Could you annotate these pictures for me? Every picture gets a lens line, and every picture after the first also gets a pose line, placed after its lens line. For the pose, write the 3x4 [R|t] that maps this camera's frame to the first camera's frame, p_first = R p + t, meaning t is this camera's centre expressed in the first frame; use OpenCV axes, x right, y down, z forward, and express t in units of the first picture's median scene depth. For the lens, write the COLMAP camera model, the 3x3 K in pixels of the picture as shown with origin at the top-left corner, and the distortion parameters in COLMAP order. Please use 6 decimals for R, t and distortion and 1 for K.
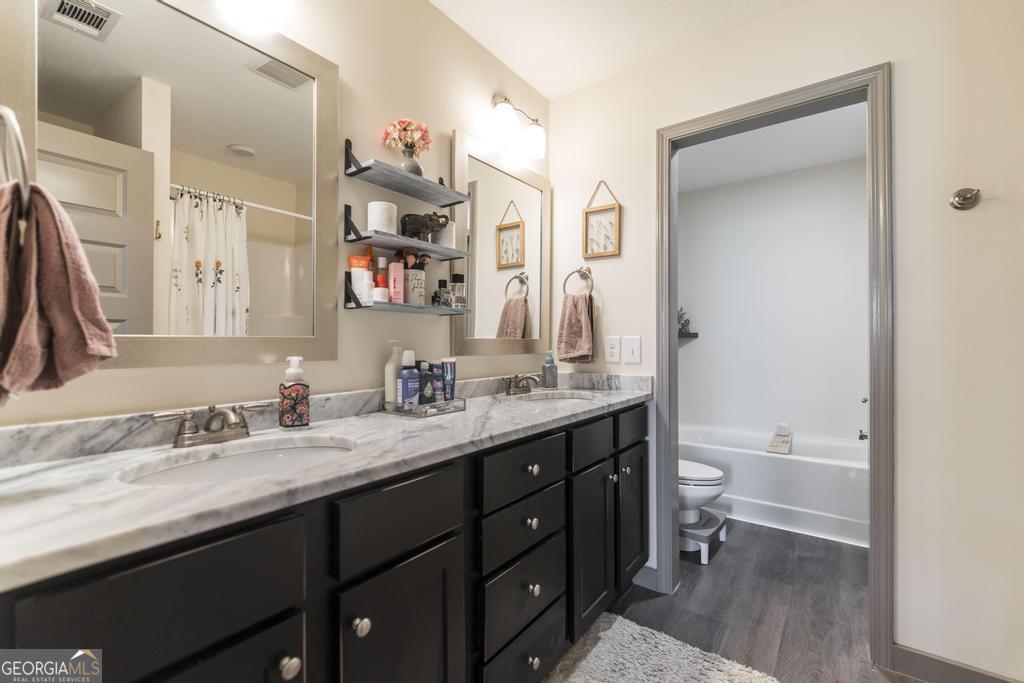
lens RADIAL K [[454.3, 0, 519.5], [0, 454.3, 341.3], [0, 0, 1]] dist [0.017999, -0.006775]
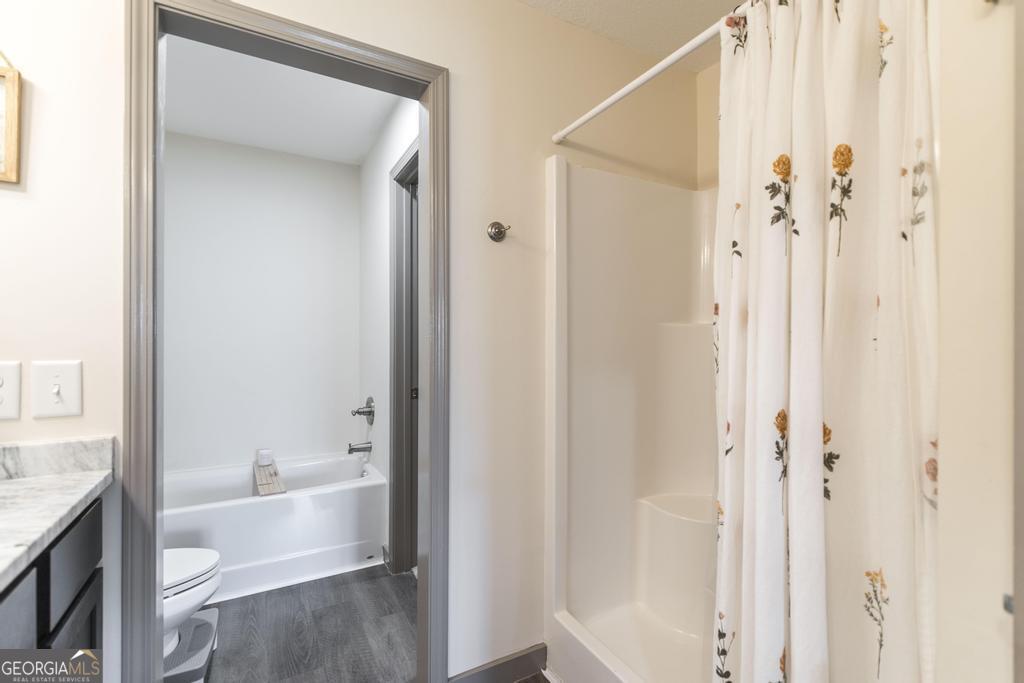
lens RADIAL K [[454.3, 0, 519.5], [0, 454.3, 341.3], [0, 0, 1]] dist [0.017999, -0.006775]
pose [[0.413642, 0.004491, 0.910429, 0.006637], [-0.004167, 0.999987, -0.003040, -0.032915], [-0.910430, -0.002536, 0.413655, 0.358343]]
